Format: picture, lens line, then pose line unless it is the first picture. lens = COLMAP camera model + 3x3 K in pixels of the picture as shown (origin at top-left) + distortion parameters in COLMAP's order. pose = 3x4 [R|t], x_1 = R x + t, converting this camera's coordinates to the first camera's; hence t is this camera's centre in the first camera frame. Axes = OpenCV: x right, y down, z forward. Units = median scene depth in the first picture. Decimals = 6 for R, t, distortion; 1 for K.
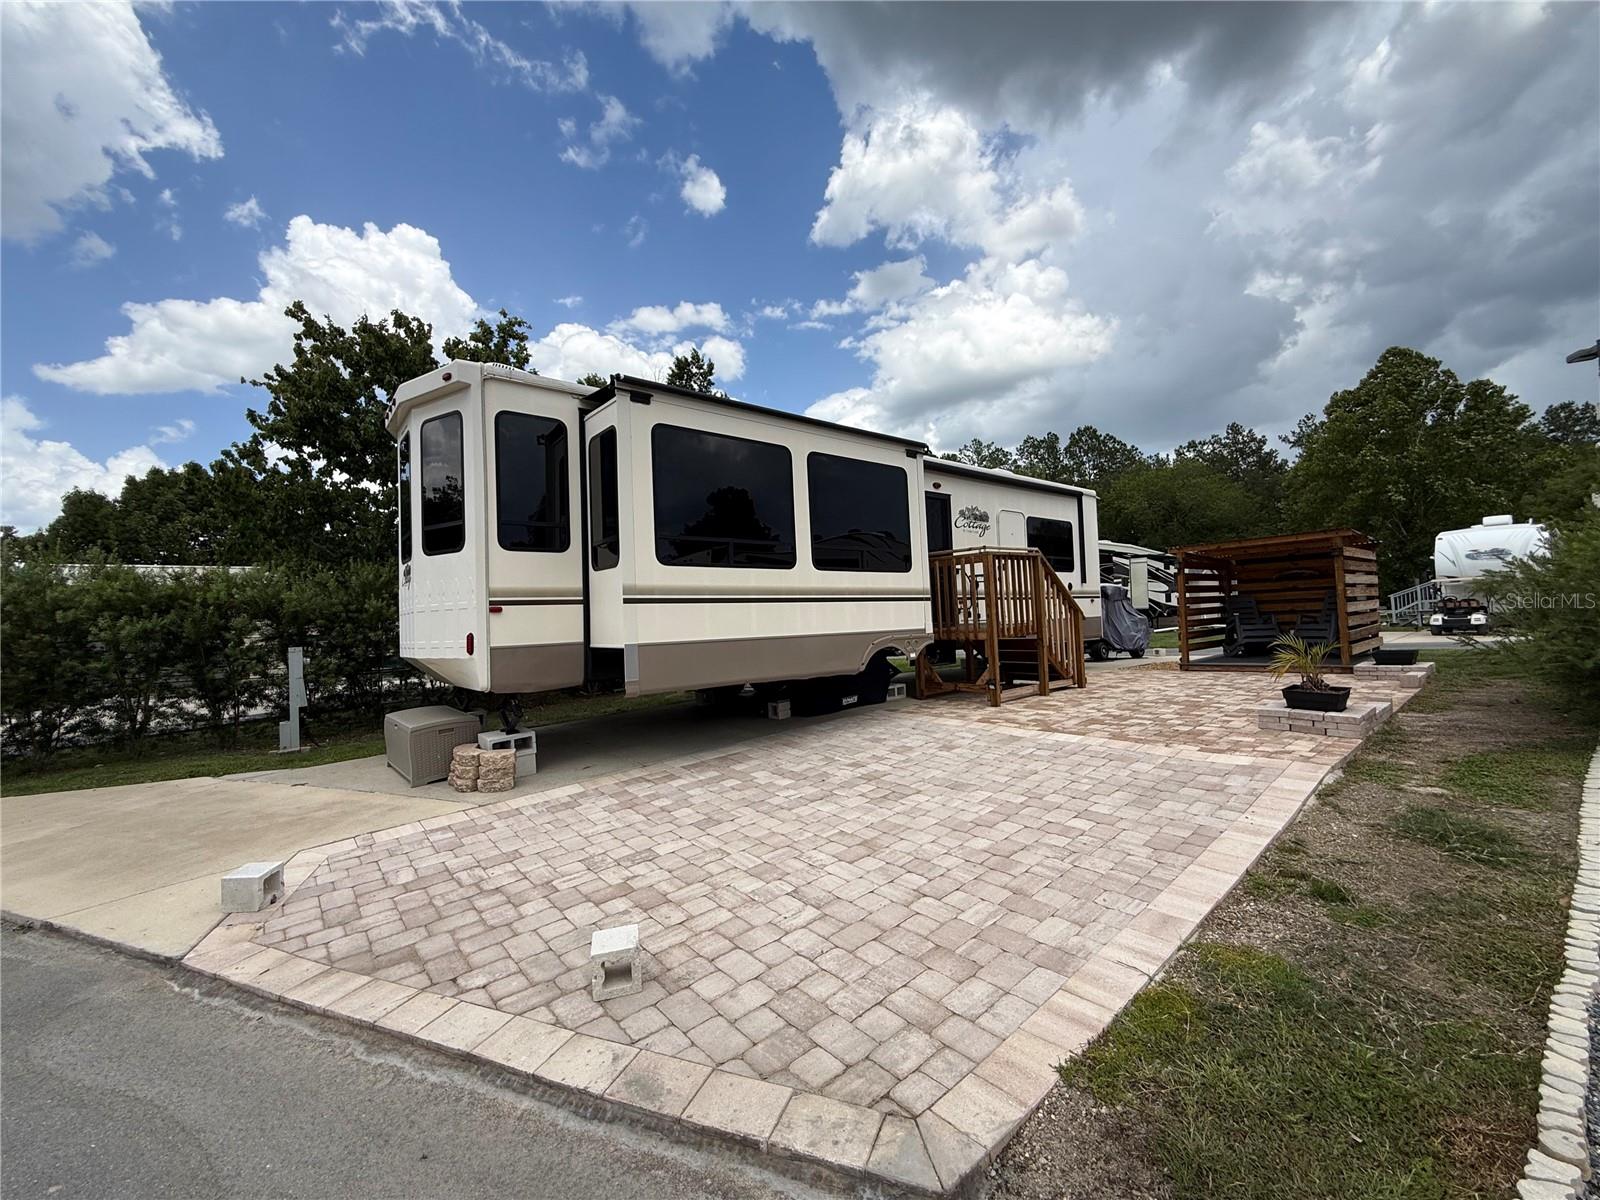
lens RADIAL K [[638.3, 0, 787.9], [0, 638.3, 597.7], [0, 0, 1]] dist [0.000373, 0.000262]
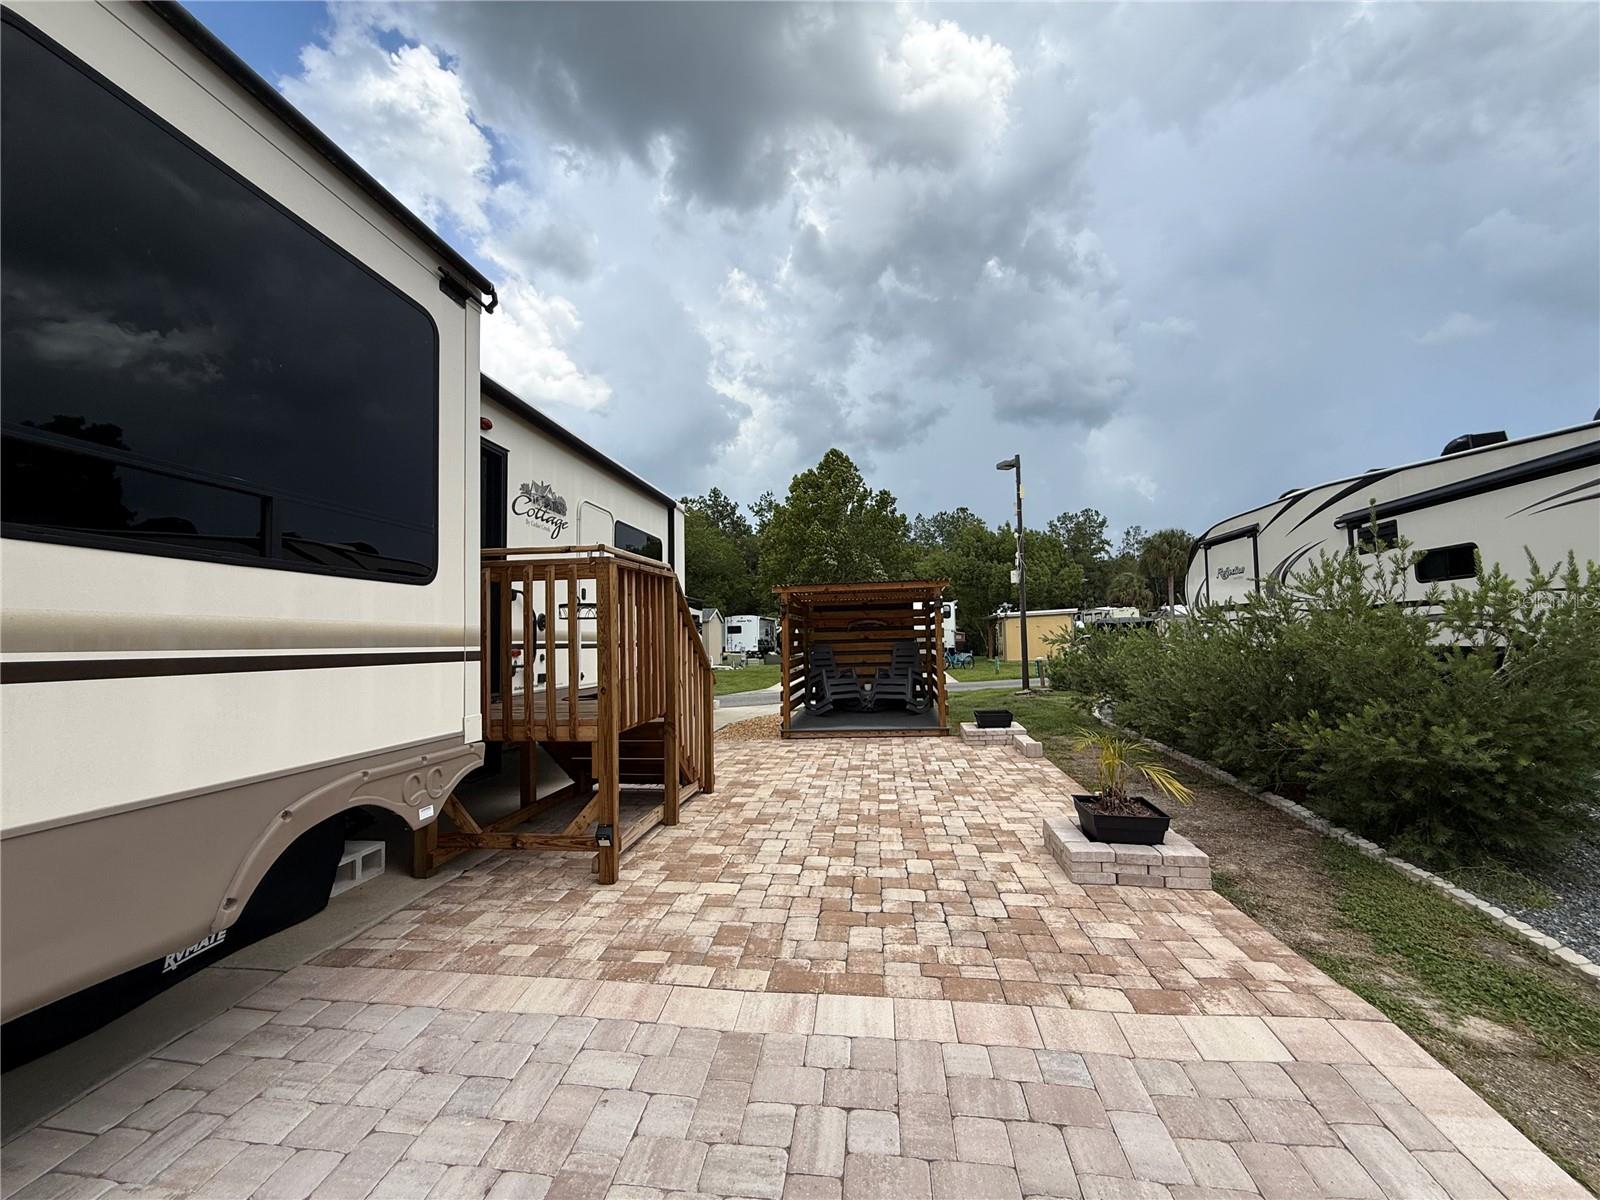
lens RADIAL K [[645.1, 0, 800.1], [0, 645.1, 599.1], [0, 0, 1]] dist [0.000832, -0.000055]
pose [[0.716984, 0.067701, 0.693795, 0.064218], [-0.031743, 0.997411, -0.064525, -0.010742], [-0.696367, 0.024240, 0.717276, 0.441788]]
